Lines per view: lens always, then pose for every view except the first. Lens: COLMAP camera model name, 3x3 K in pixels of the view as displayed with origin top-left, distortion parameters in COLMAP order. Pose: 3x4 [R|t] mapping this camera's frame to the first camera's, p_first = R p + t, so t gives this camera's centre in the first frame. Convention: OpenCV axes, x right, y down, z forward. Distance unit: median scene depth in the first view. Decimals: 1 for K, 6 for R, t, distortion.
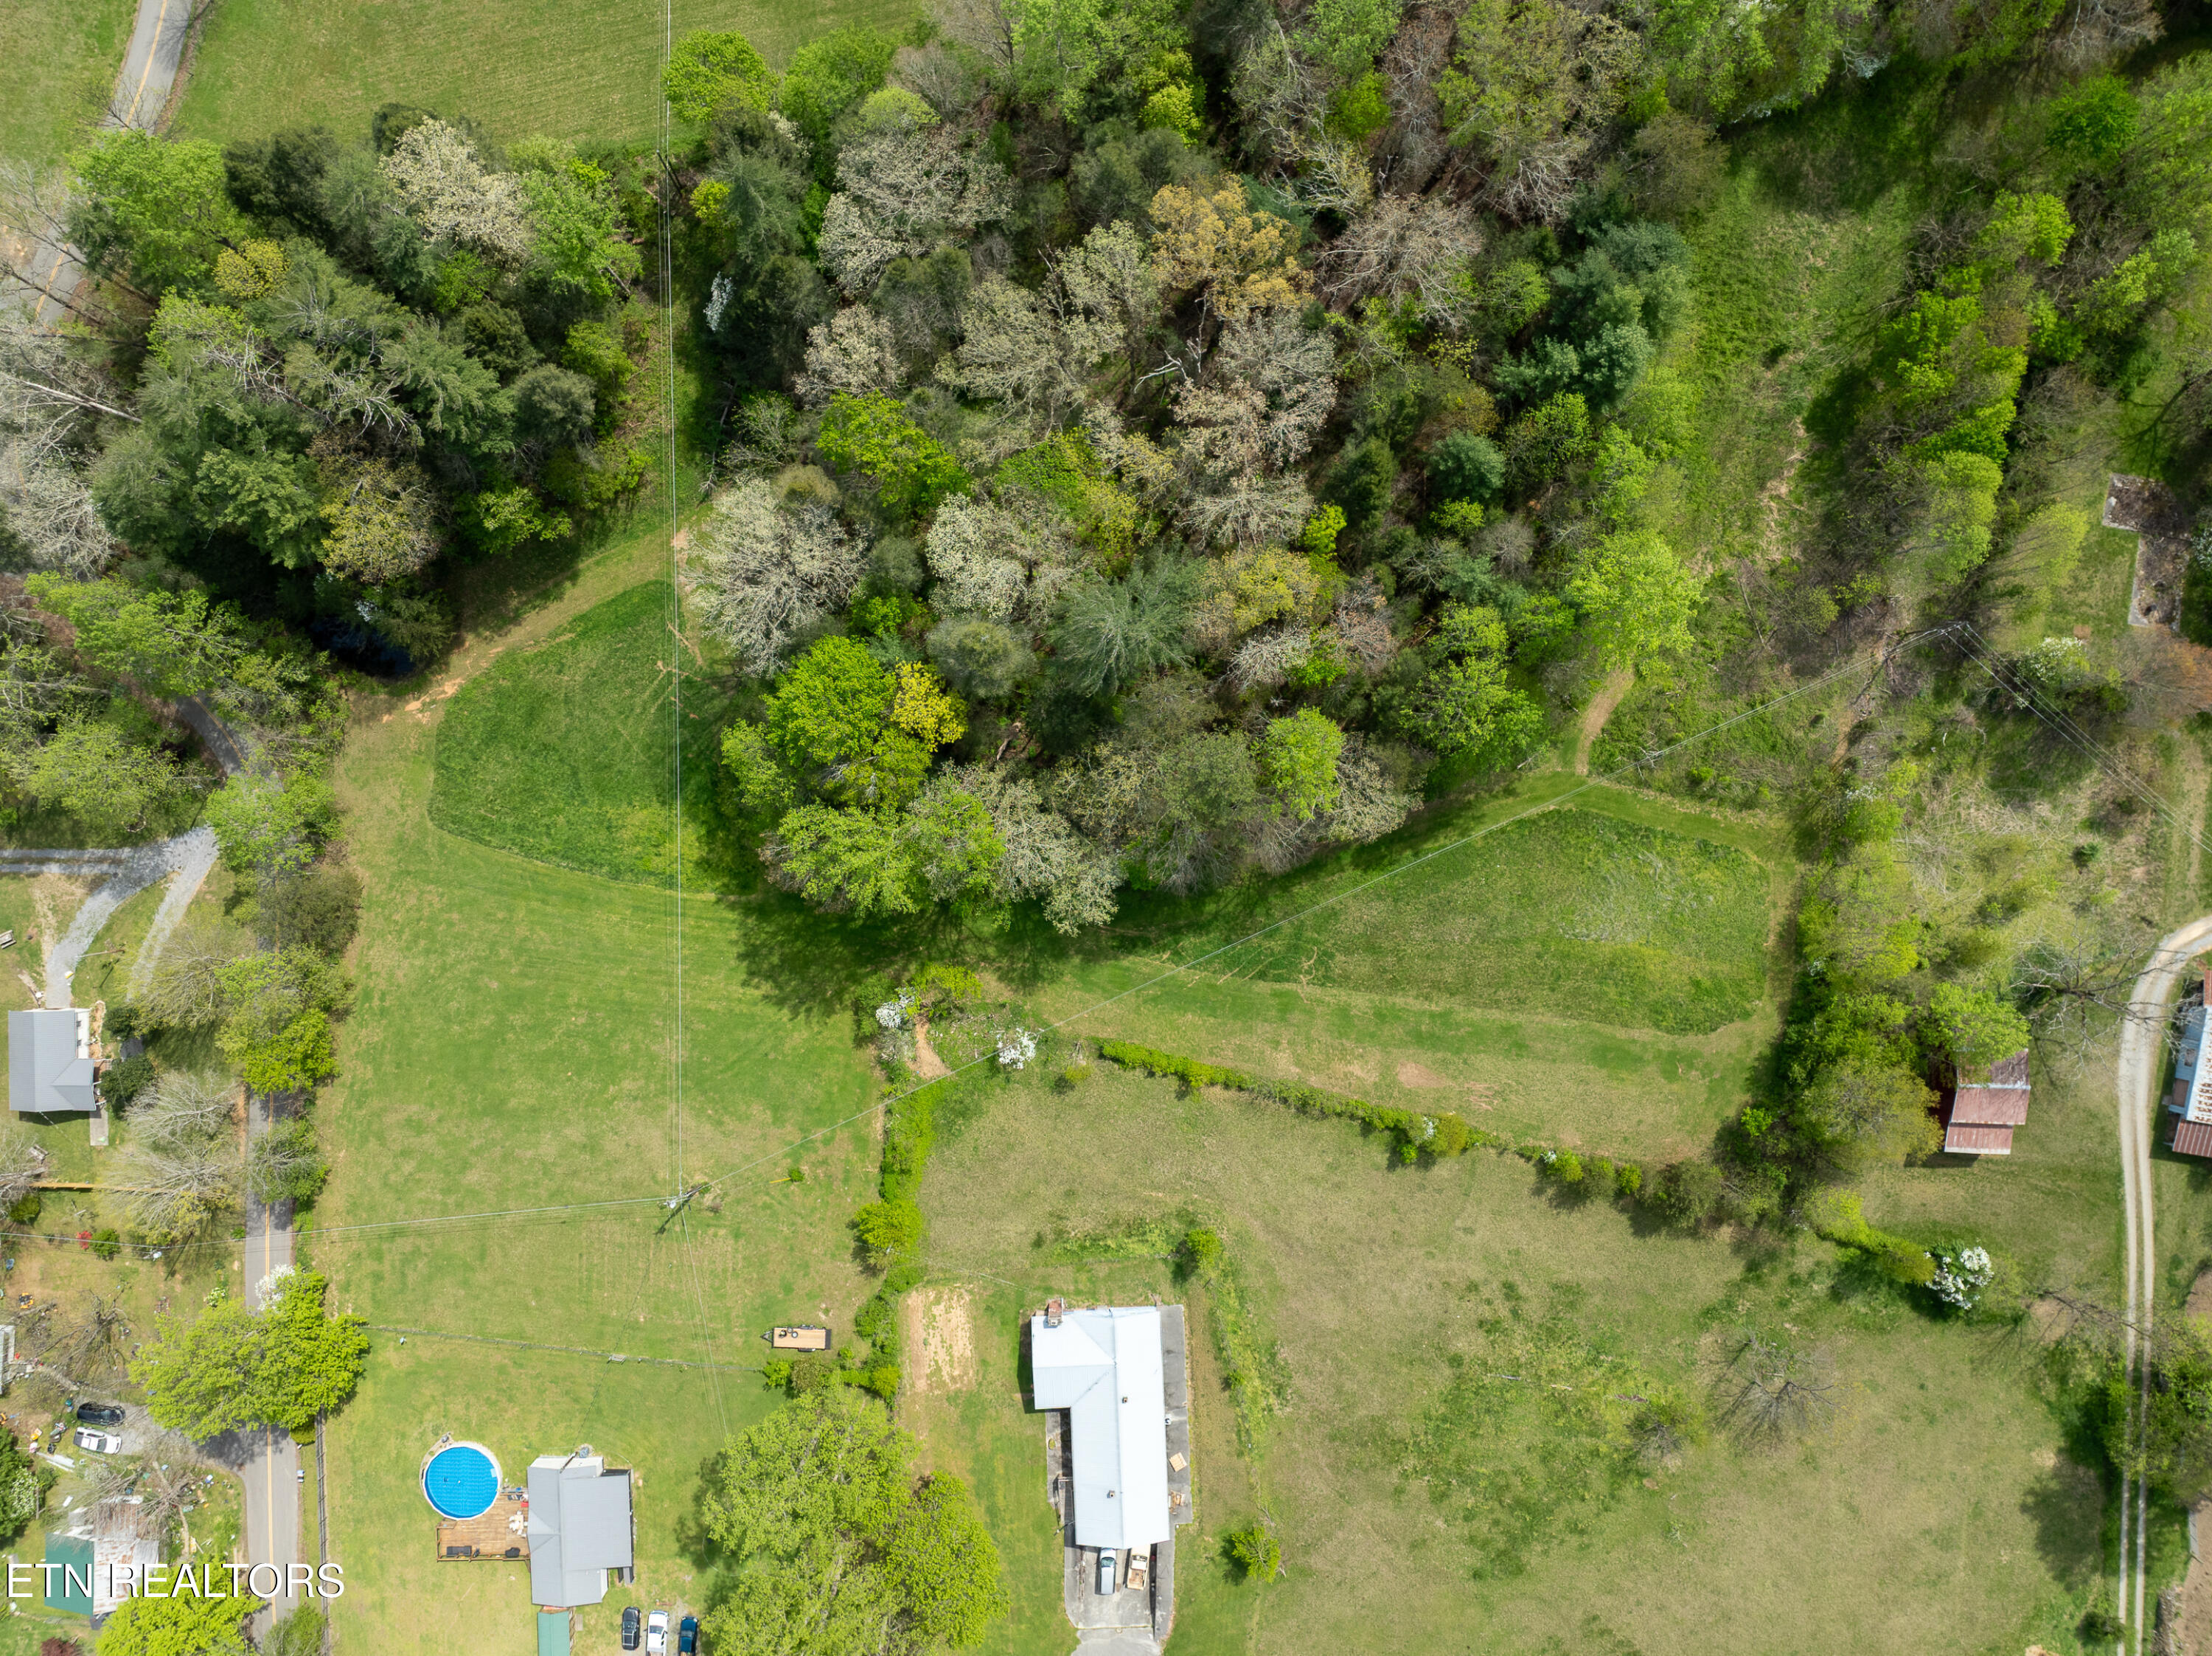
lens RADIAL K [[1563.0, 0, 1107.0], [0, 1563.0, 825.3], [0, 0, 1]] dist [-0.049579, 0.018989]
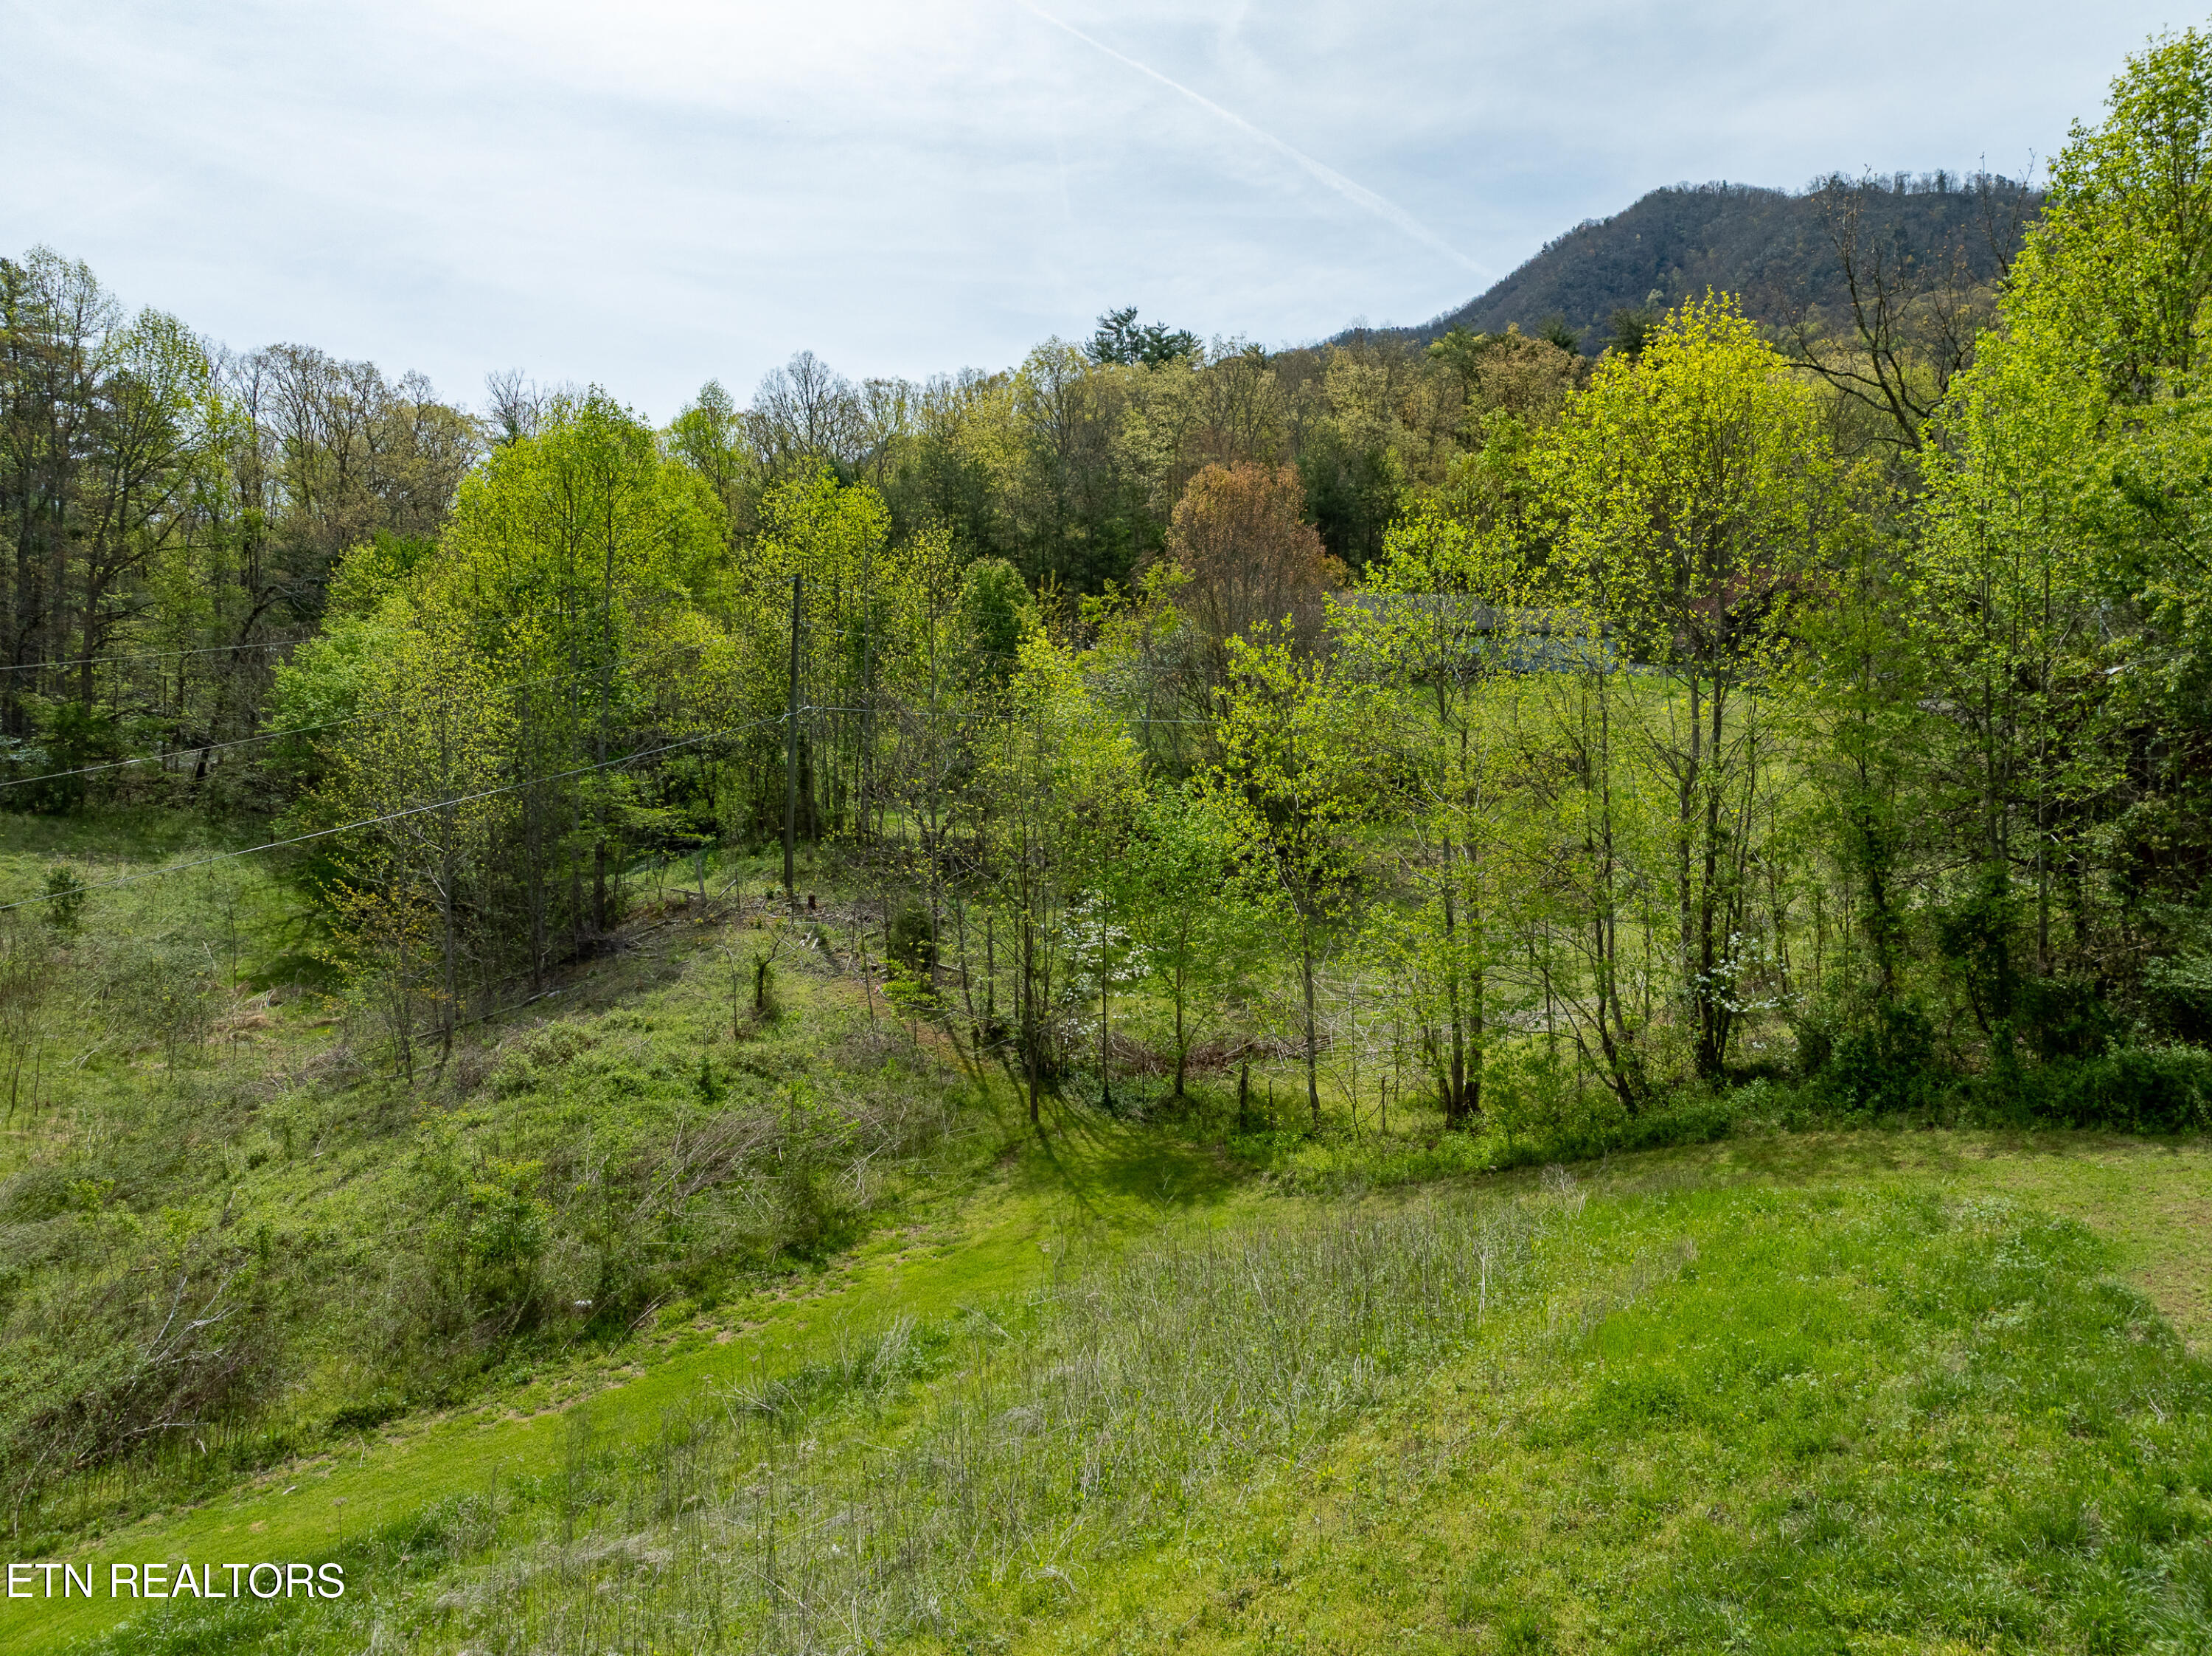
lens RADIAL K [[1563.0, 0, 1113.1], [0, 1563.0, 820.1], [0, 0, 1]] dist [-0.049579, 0.018989]
pose [[0.610871, -0.018452, 0.791515, 0.288330], [0.791661, 0.001034, -0.610959, 0.133489], [0.010455, 0.999829, 0.015240, 0.958495]]
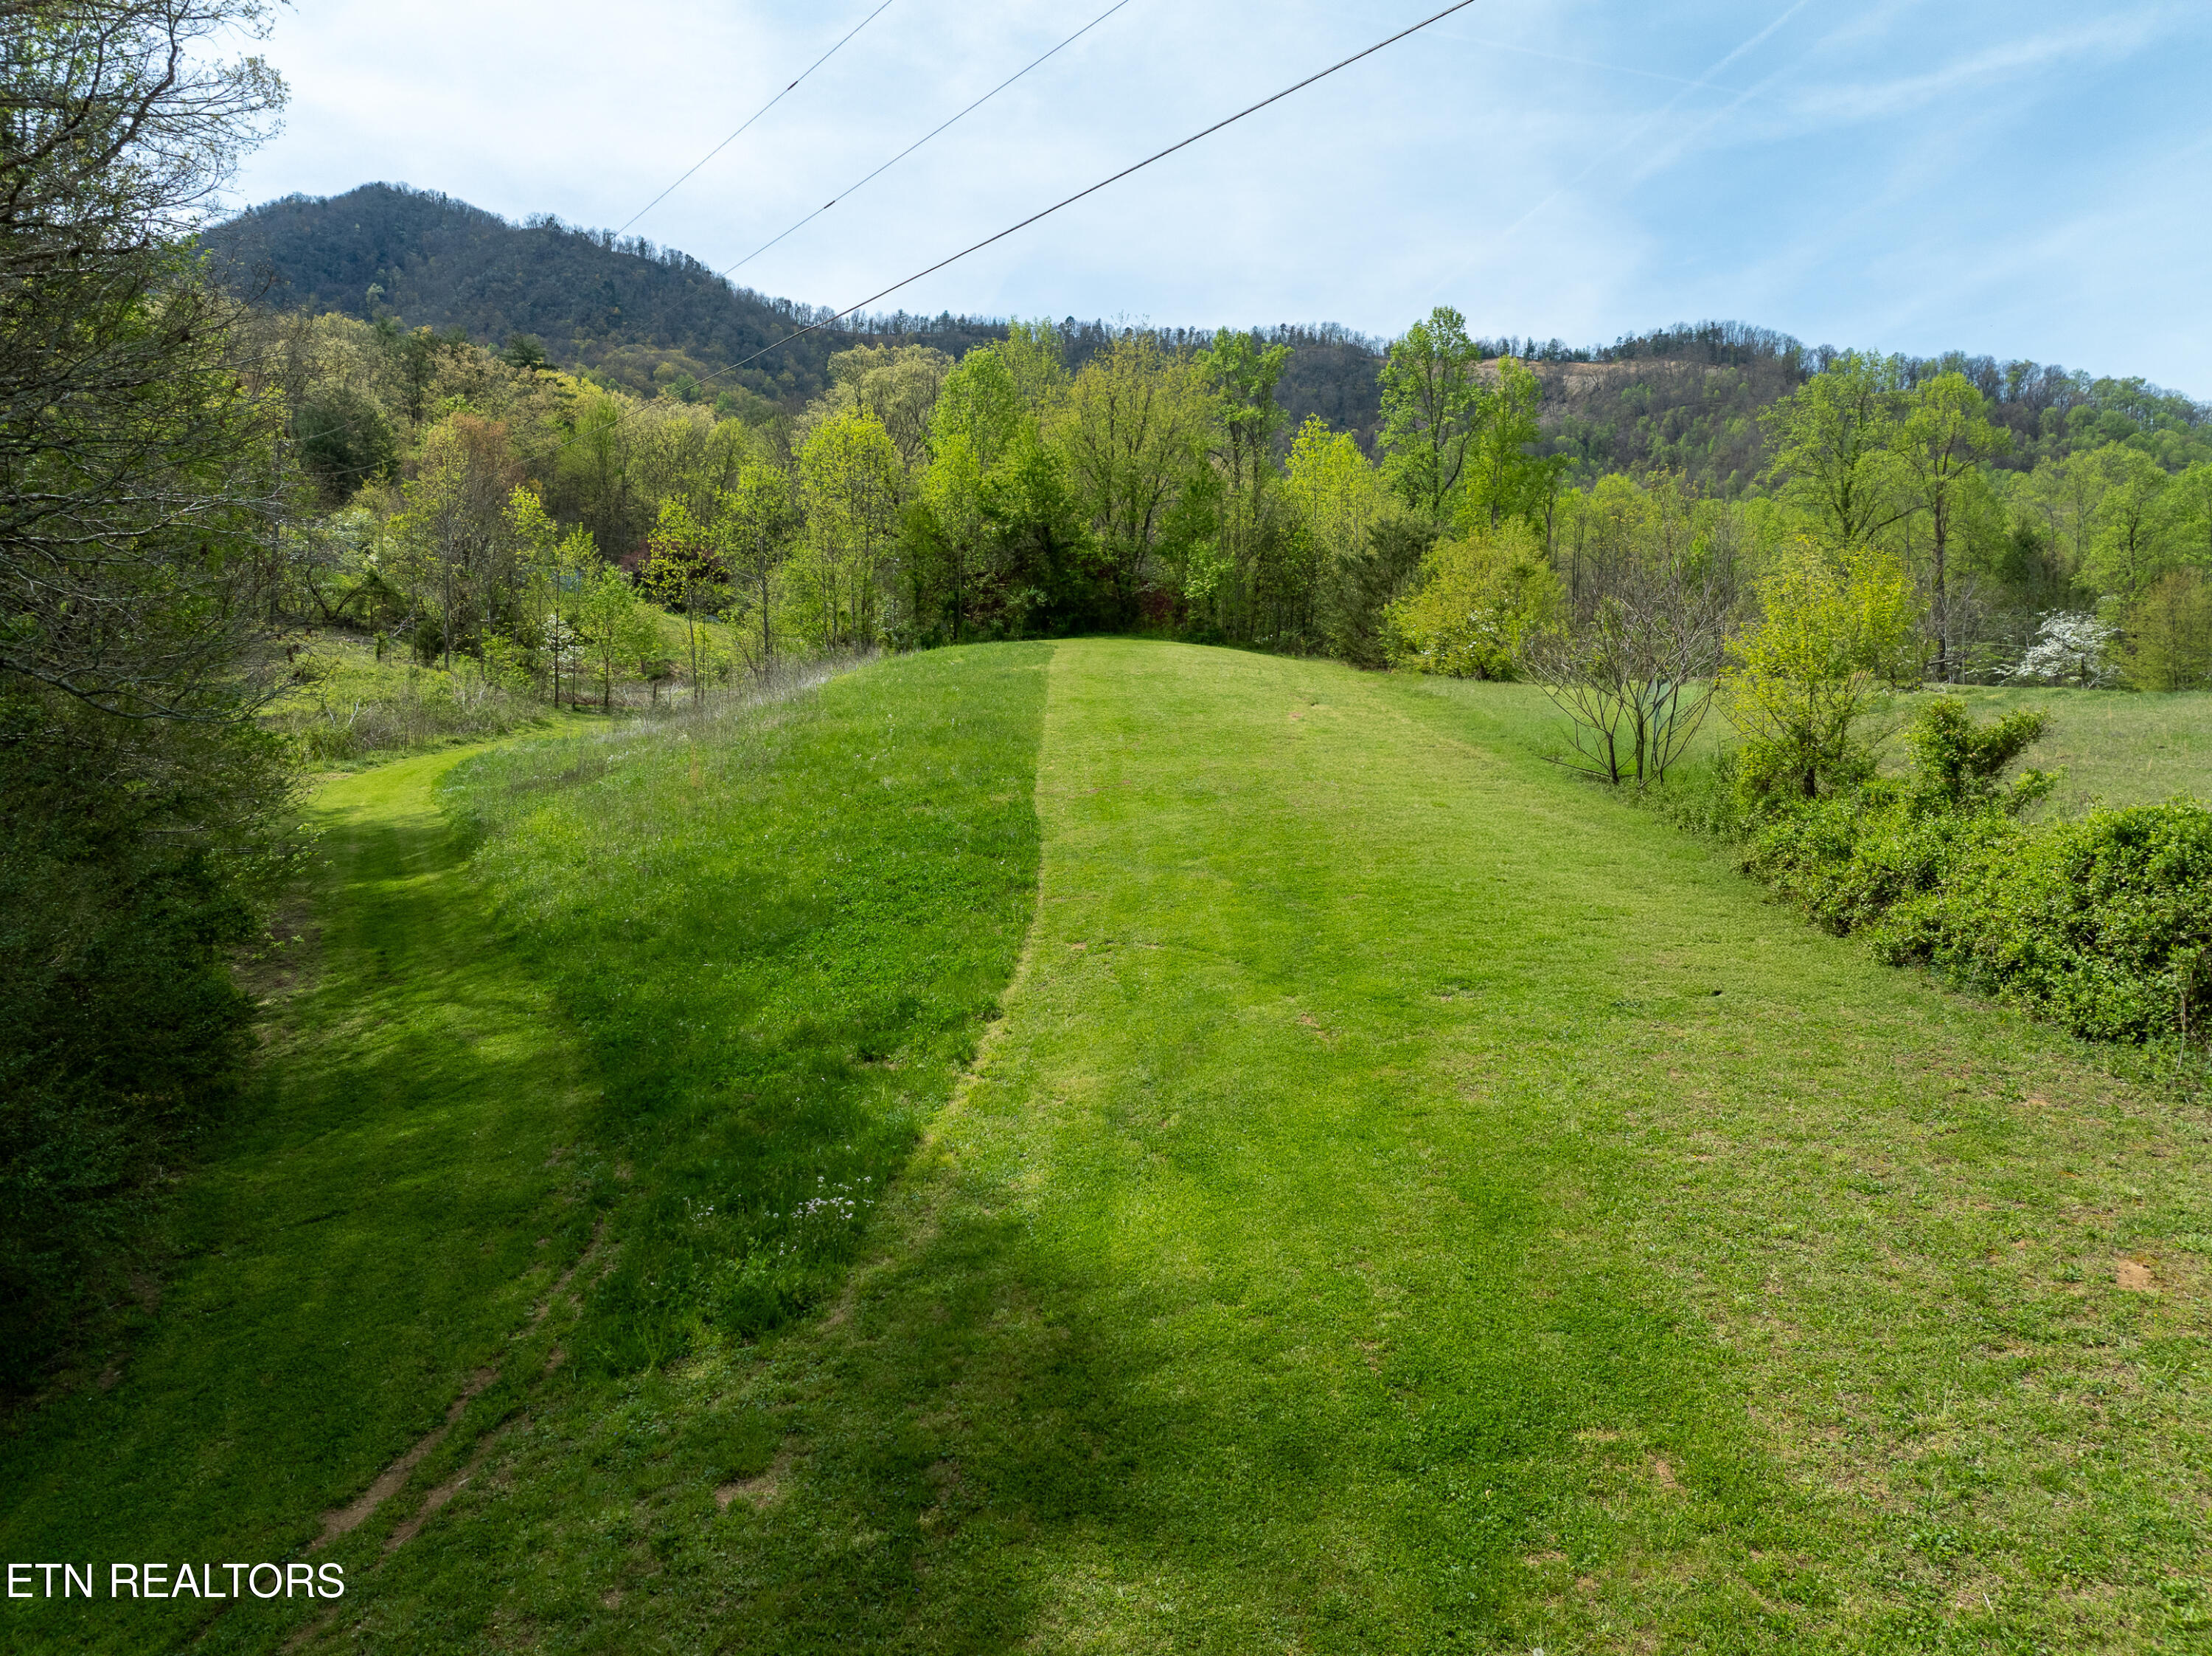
lens RADIAL K [[1563.0, 0, 1119.0], [0, 1563.0, 818.5], [0, 0, 1]] dist [-0.049579, 0.018989]
pose [[-0.149179, -0.010036, 0.988759, -0.060143], [0.988805, 0.001853, 0.149205, 0.087799], [-0.003330, 0.999948, 0.009647, 1.035995]]
